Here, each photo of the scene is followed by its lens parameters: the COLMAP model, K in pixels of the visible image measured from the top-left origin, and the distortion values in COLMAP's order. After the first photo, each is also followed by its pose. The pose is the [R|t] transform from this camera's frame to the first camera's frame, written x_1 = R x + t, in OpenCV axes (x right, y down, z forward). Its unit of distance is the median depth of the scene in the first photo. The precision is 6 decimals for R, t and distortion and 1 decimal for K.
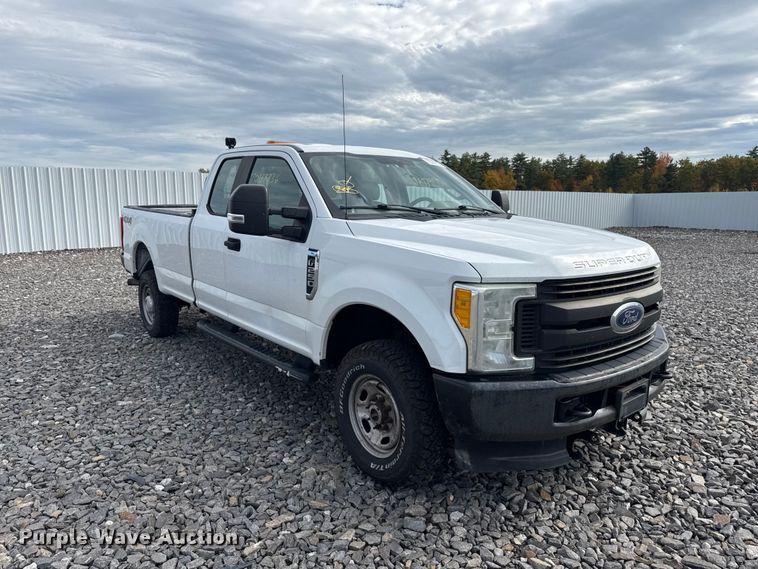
lens RADIAL K [[535.9, 0, 378.8], [0, 535.9, 289.3], [0, 0, 1]] dist [0.001017, -0.000784]
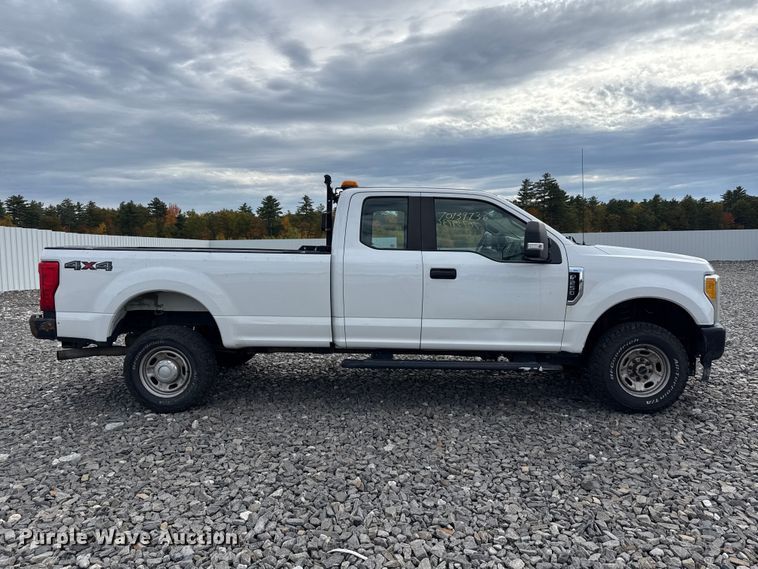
lens RADIAL K [[535.9, 0, 378.8], [0, 535.9, 289.3], [0, 0, 1]] dist [0.001017, -0.000784]
pose [[0.649752, -0.065773, 0.757295, -1.471642], [0.132166, 0.990850, -0.027339, -0.047053], [-0.748568, 0.117853, 0.652500, 0.472567]]
